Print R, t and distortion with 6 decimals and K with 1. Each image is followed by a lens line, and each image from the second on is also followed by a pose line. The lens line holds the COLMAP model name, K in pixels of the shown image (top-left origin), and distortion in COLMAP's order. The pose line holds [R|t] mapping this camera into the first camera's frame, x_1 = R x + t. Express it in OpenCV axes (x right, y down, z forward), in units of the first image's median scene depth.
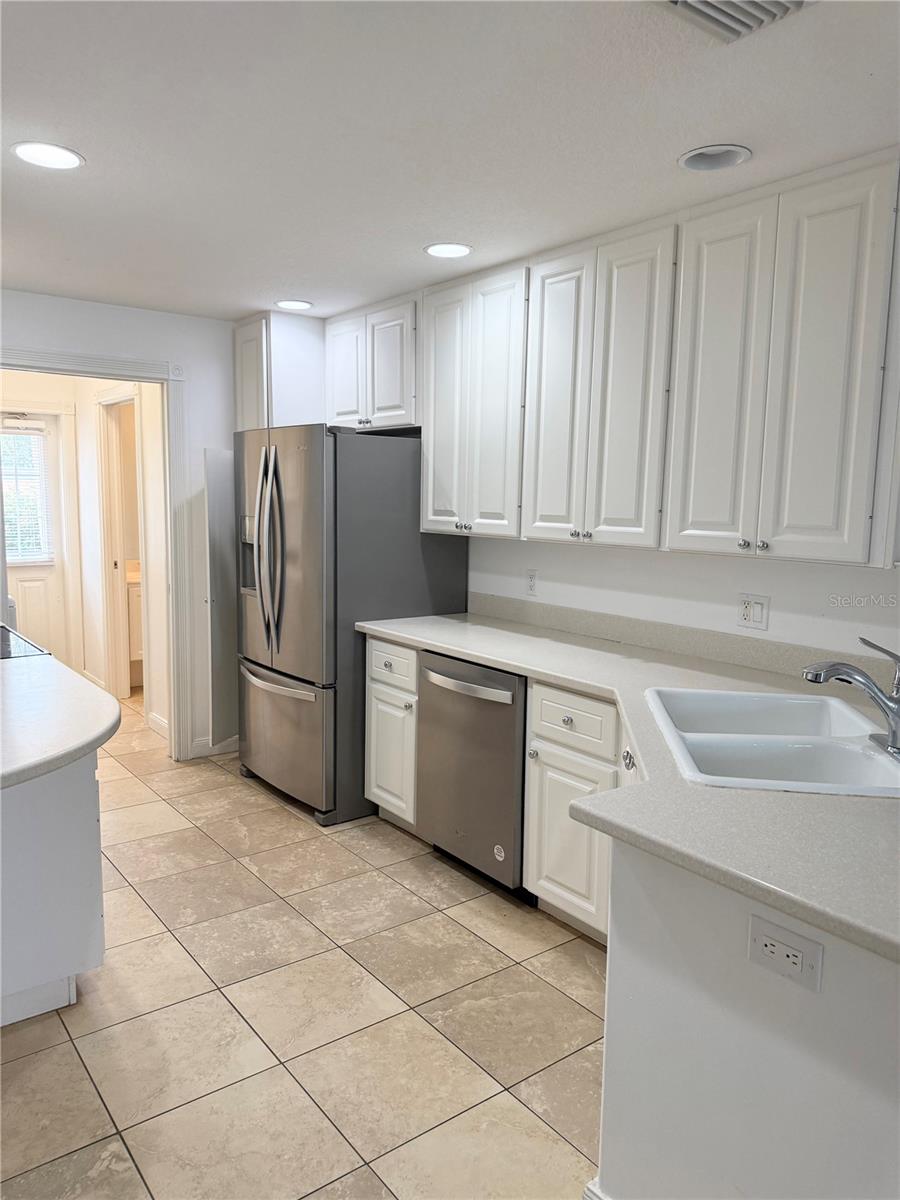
lens RADIAL K [[854.1, 0, 450.0], [0, 854.1, 600.0], [0, 0, 1]] dist [0.003973, -0.002502]
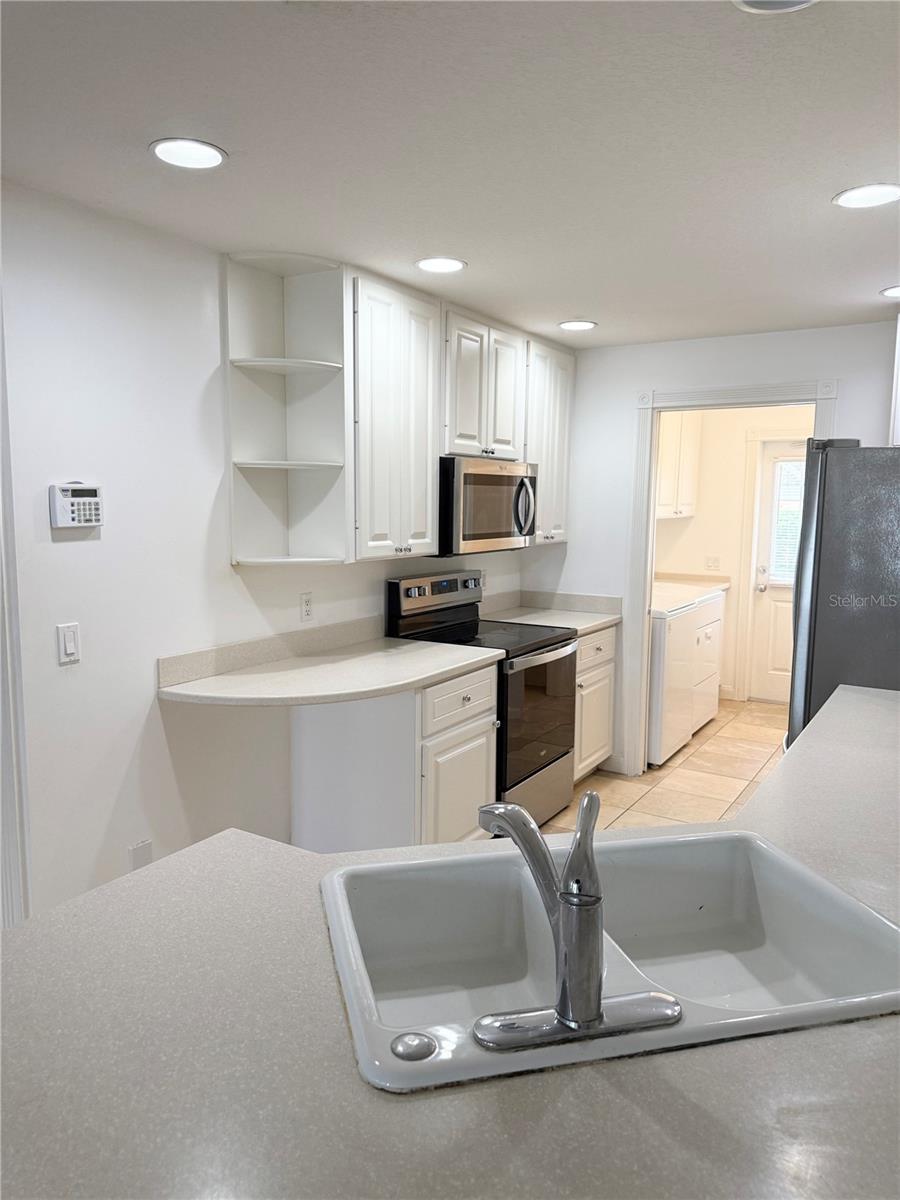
lens RADIAL K [[854.1, 0, 450.0], [0, 854.1, 600.0], [0, 0, 1]] dist [0.003973, -0.002502]
pose [[-0.396823, -0.117058, 0.910400, -0.928525], [0.094597, 0.981338, 0.167412, -0.194629], [-0.913007, 0.152555, -0.378345, 1.373543]]
